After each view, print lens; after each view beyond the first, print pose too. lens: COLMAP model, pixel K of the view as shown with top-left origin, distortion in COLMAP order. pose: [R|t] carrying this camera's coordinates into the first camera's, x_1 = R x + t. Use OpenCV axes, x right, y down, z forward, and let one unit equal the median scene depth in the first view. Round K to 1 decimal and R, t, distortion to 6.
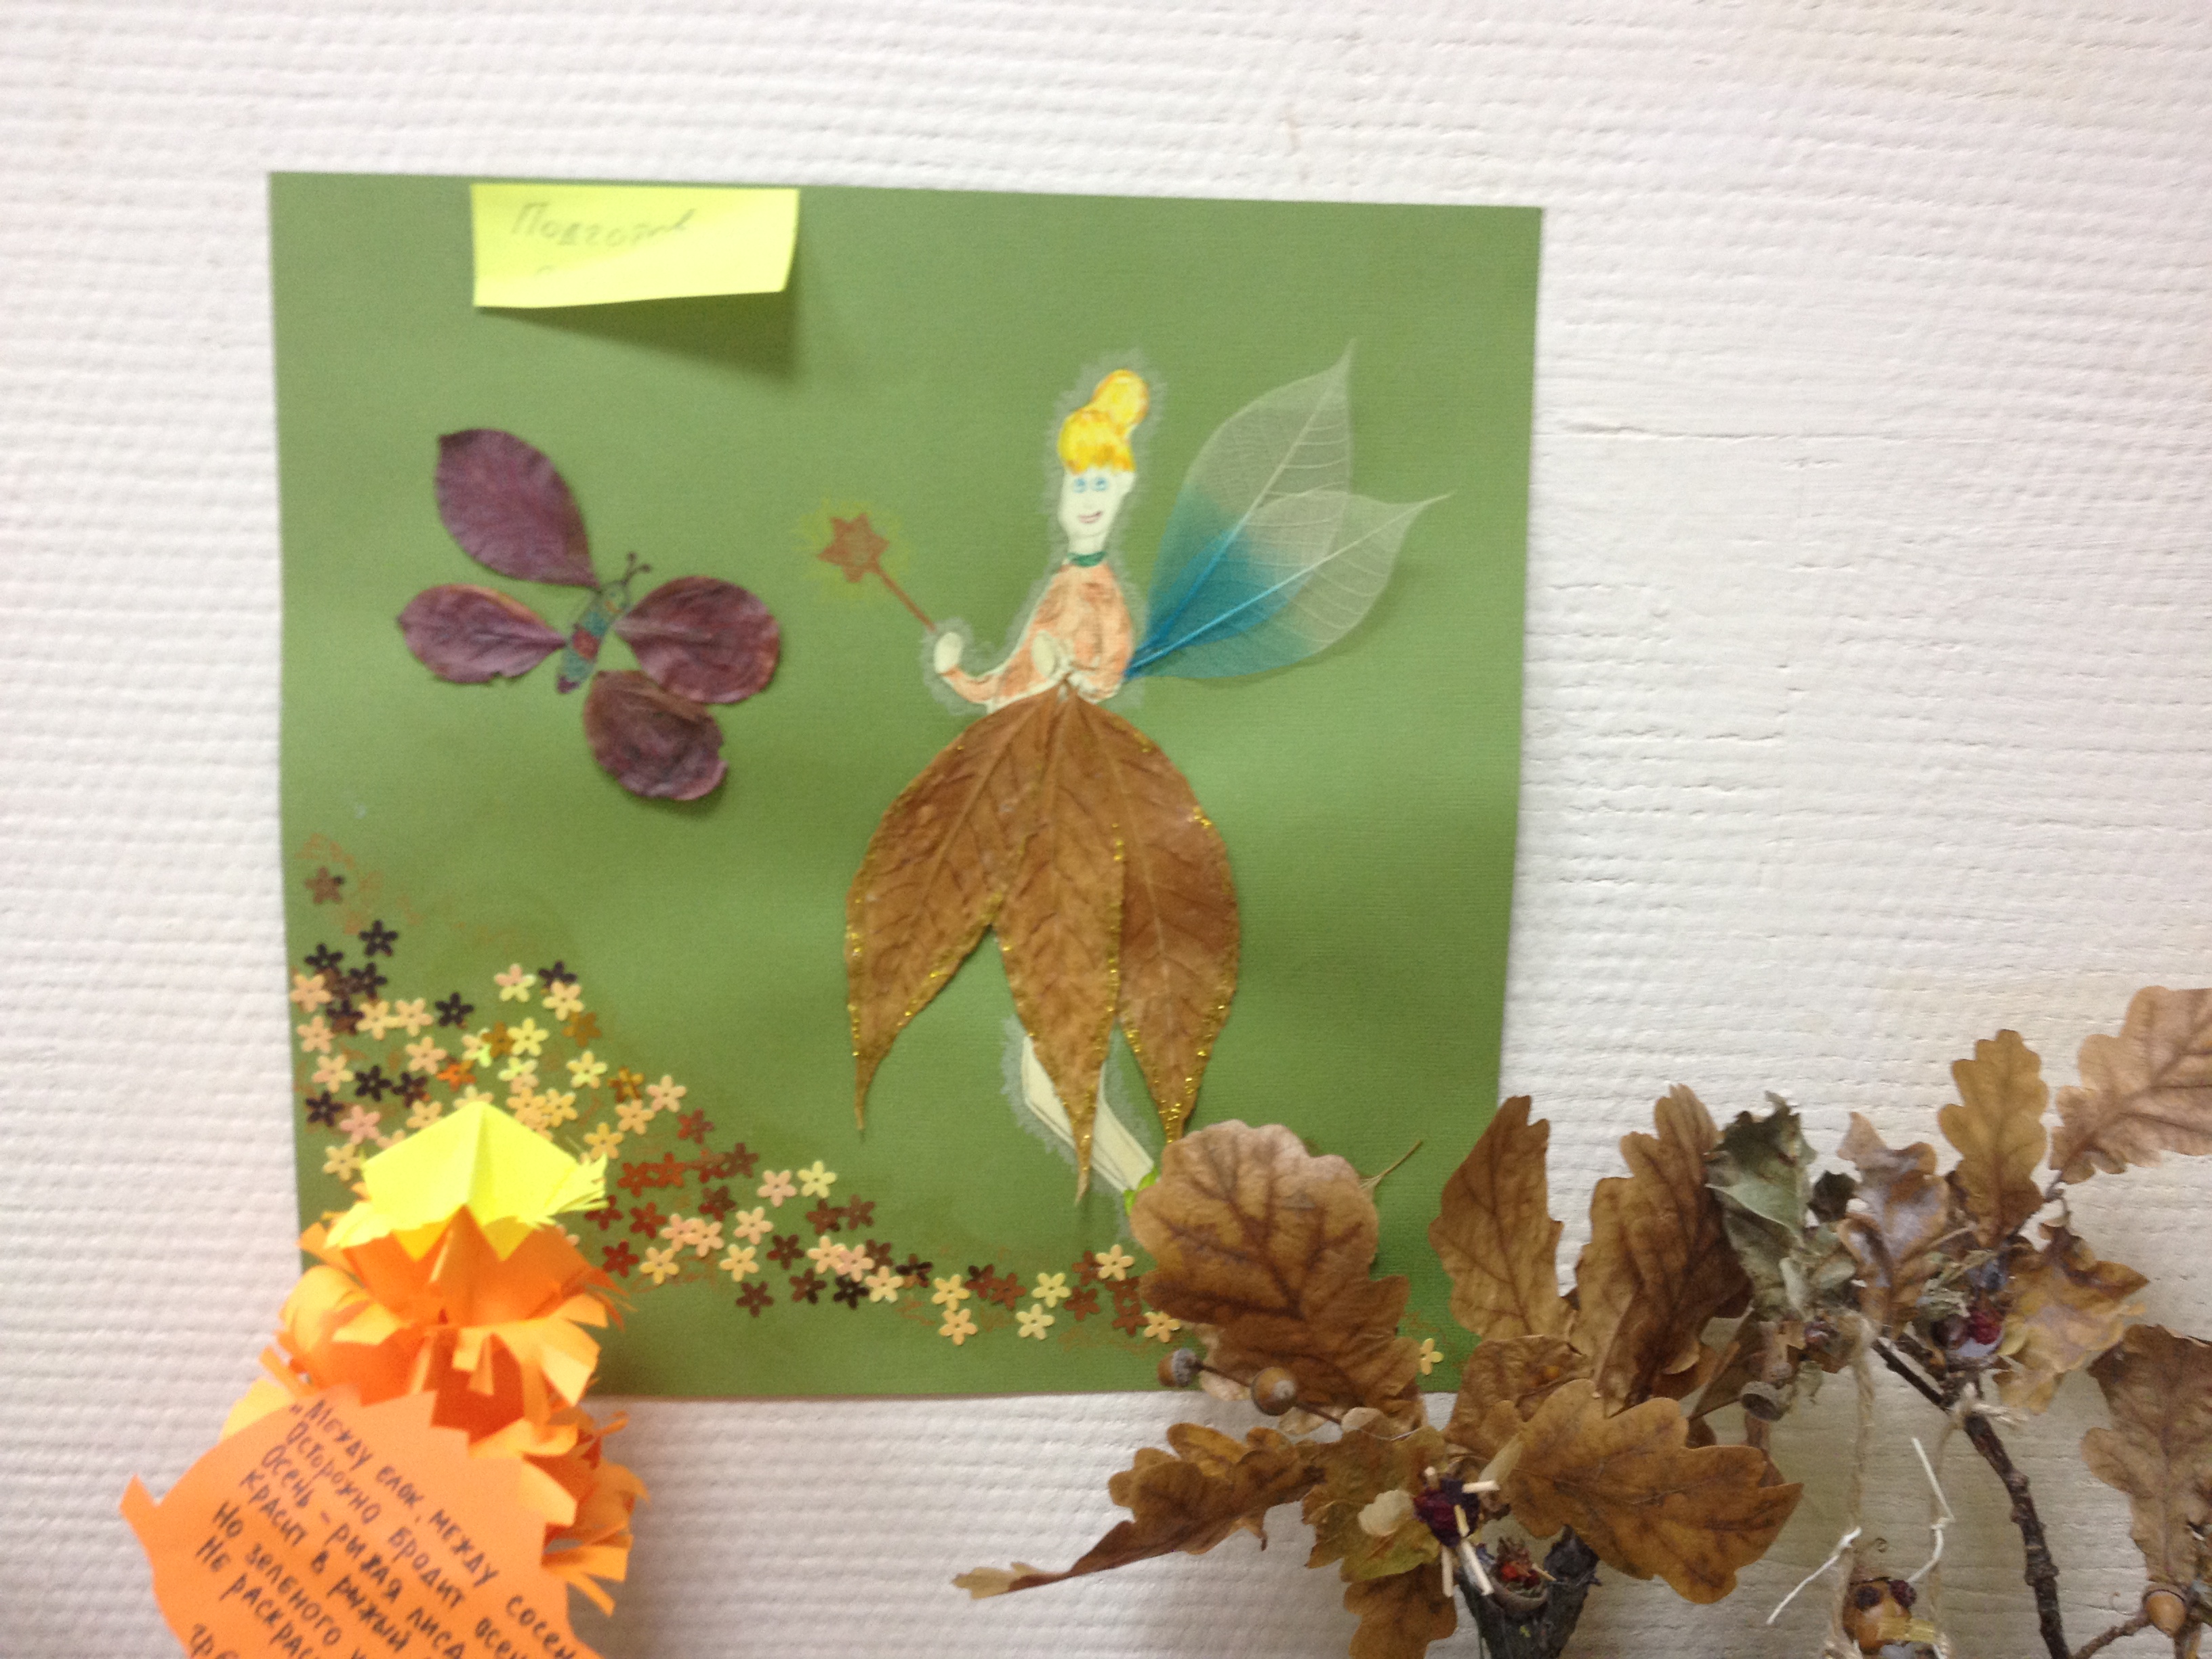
lens RADIAL K [[2025.8, 0, 1106.3], [0, 2025.8, 819.5], [0, 0, 1]] dist [0.092896, -0.174203]
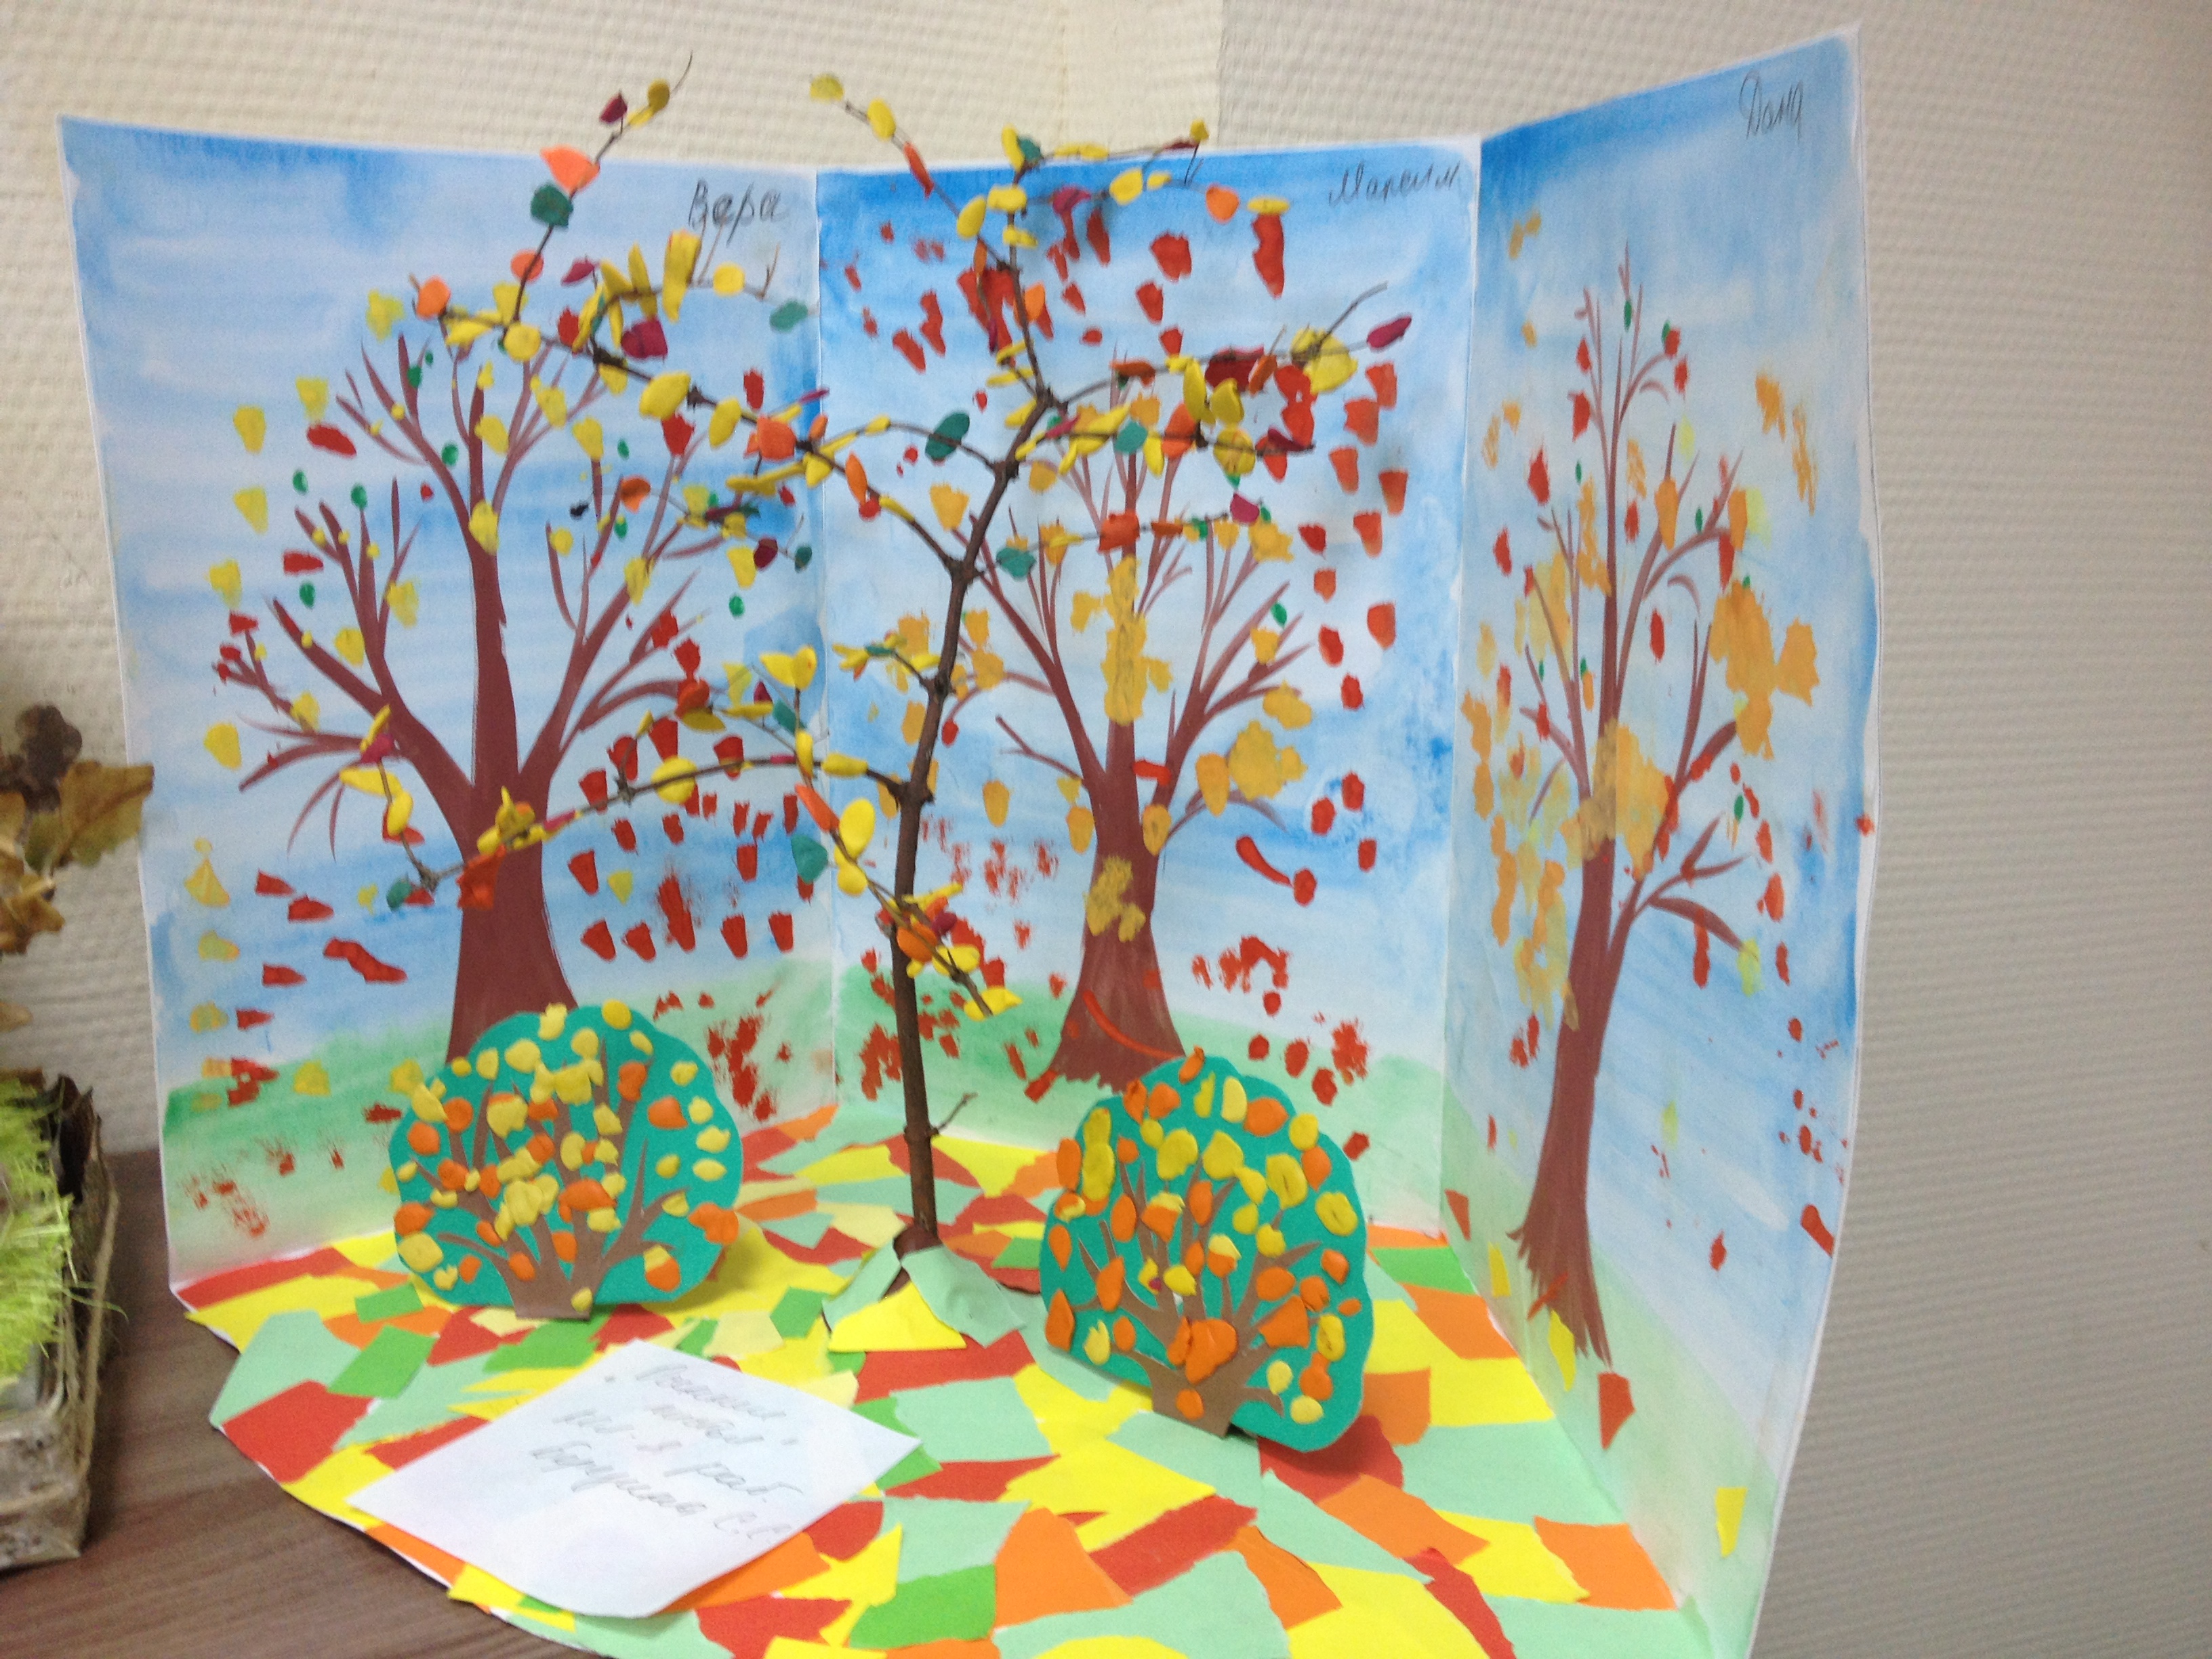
lens RADIAL K [[2023.8, 0, 1106.0], [0, 2023.8, 829.5], [0, 0, 1]] dist [0.118333, -0.314353]
pose [[0.887727, -0.105716, 0.448067, 0.582293], [0.069279, 0.992870, 0.096998, 0.257864], [-0.455127, -0.055067, 0.888722, -0.282855]]
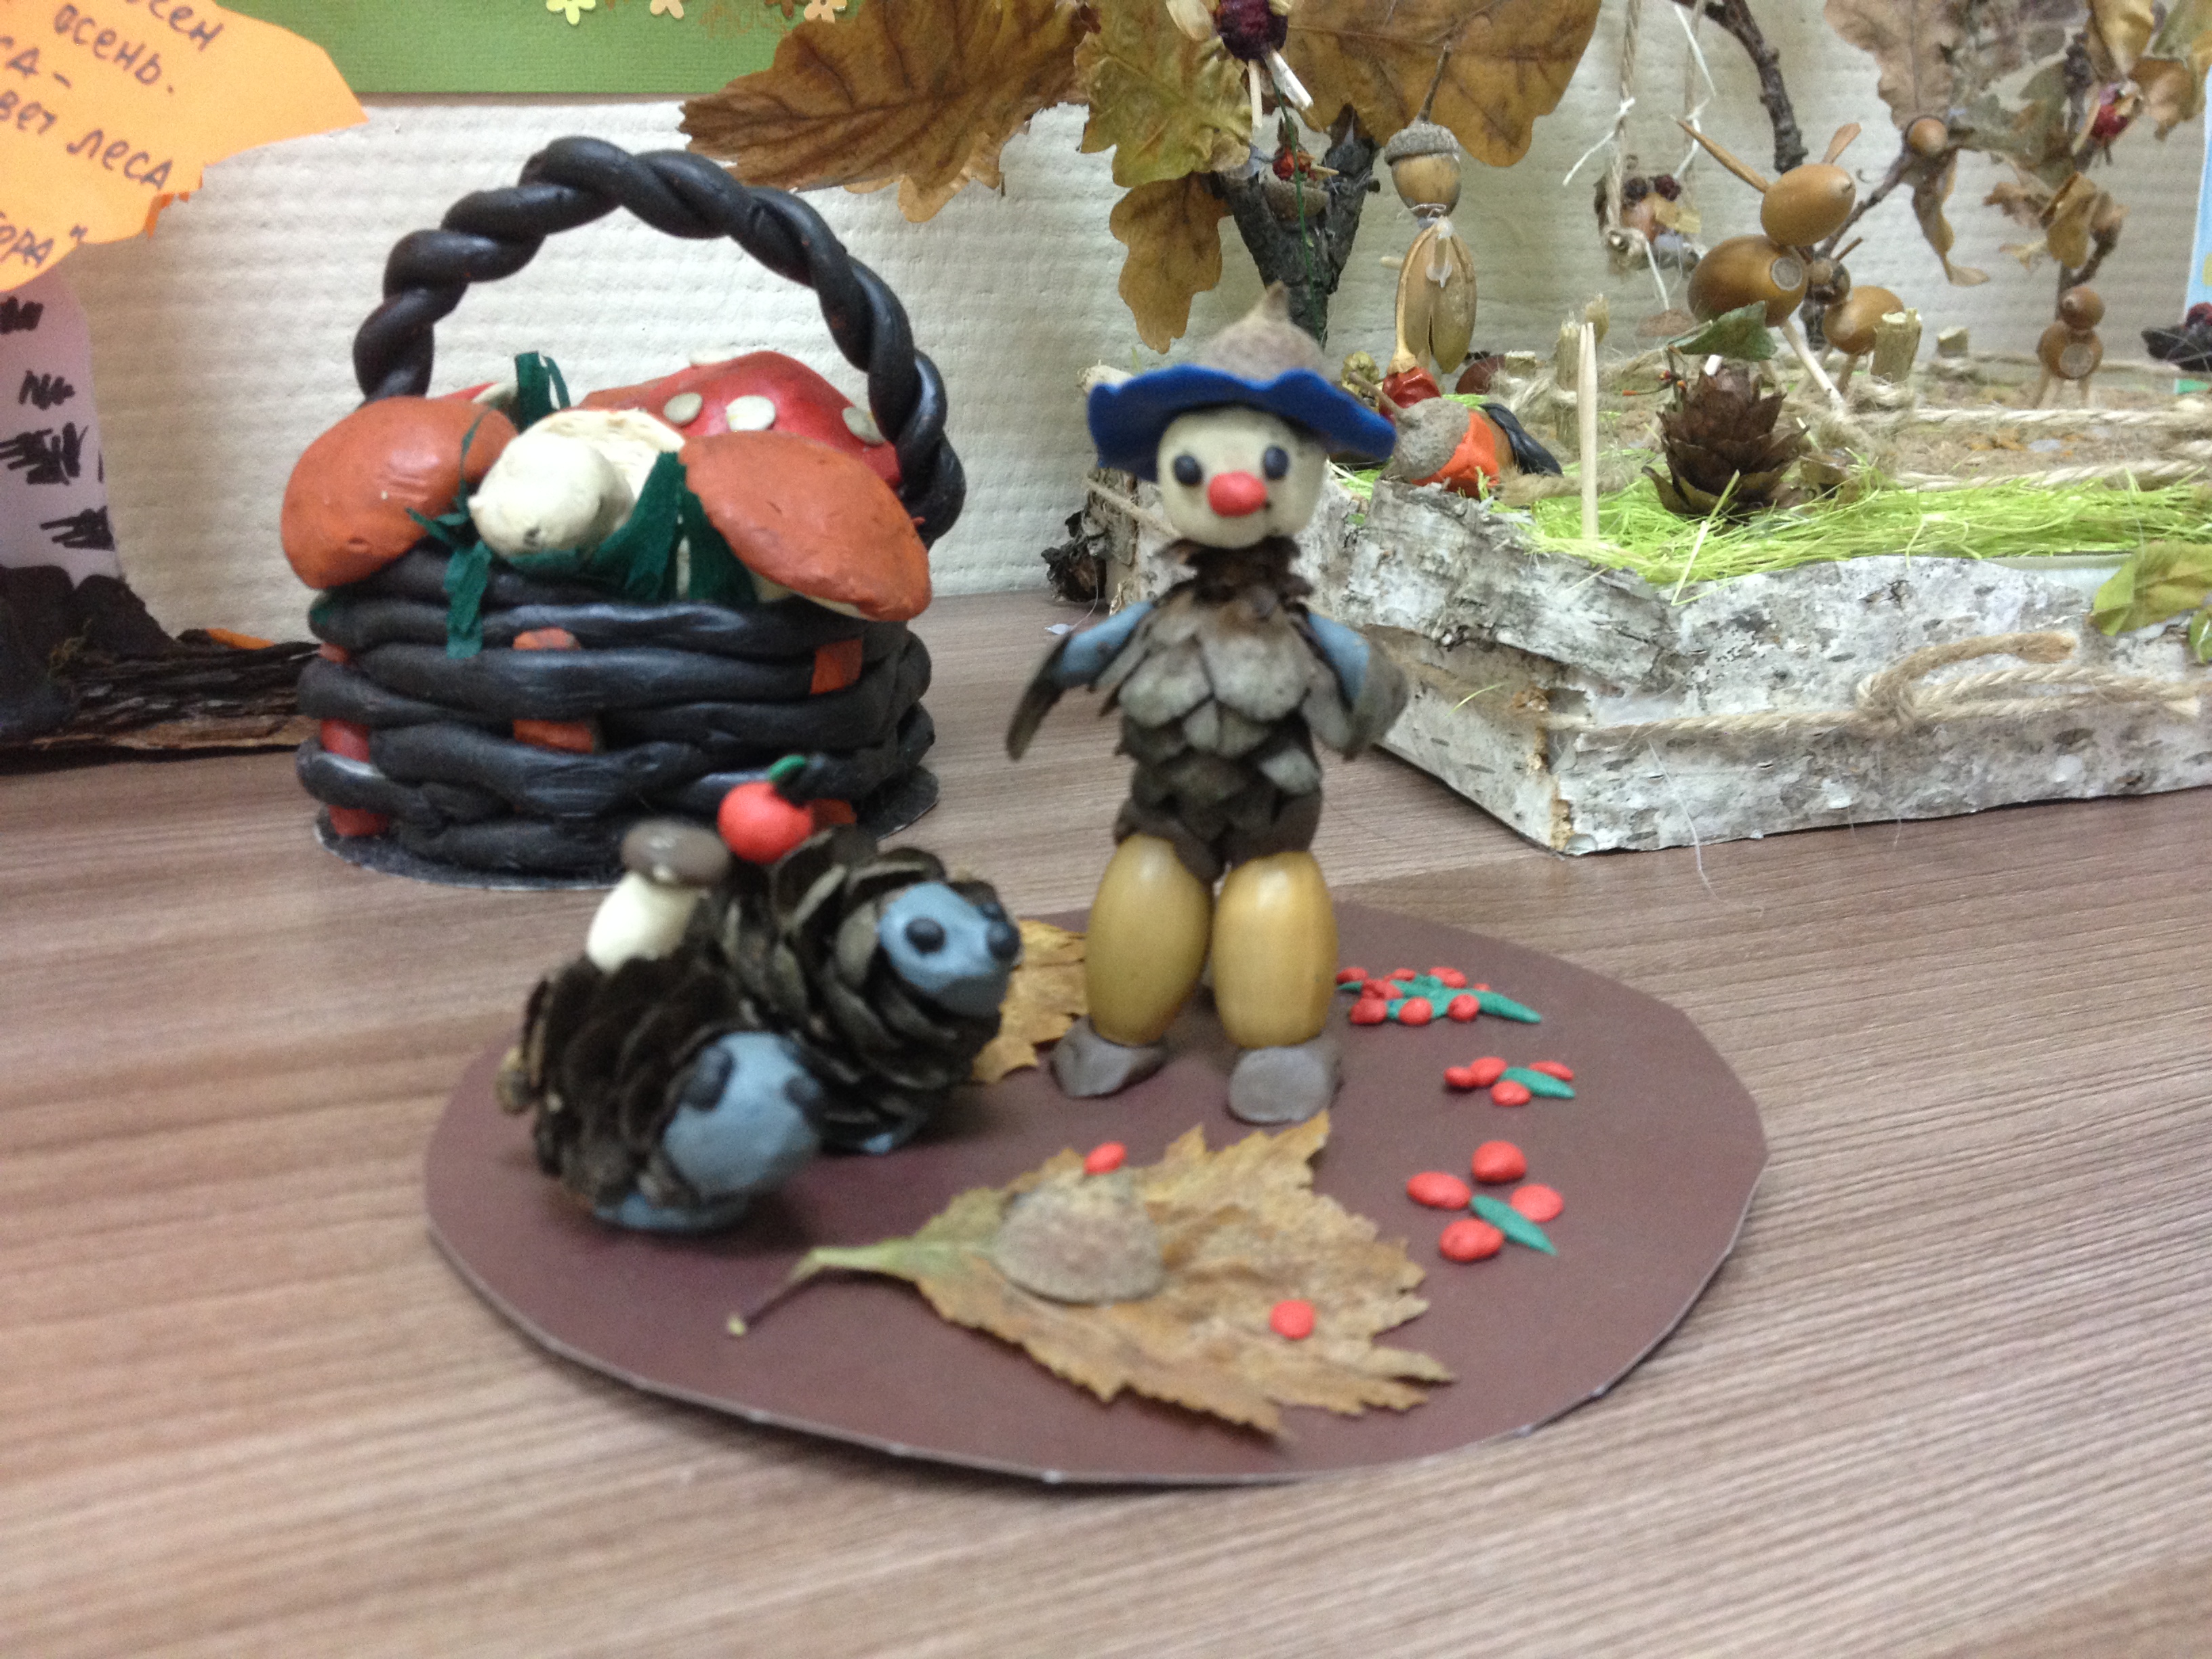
lens RADIAL K [[2086.5, 0, 1099.7], [0, 2086.5, 807.6], [0, 0, 1]] dist [0.081772, -0.178271]
pose [[0.934535, -0.132274, 0.330376, -0.208412], [0.080042, 0.982697, 0.167033, 0.475526], [-0.346754, -0.129654, 0.928952, 0.161242]]
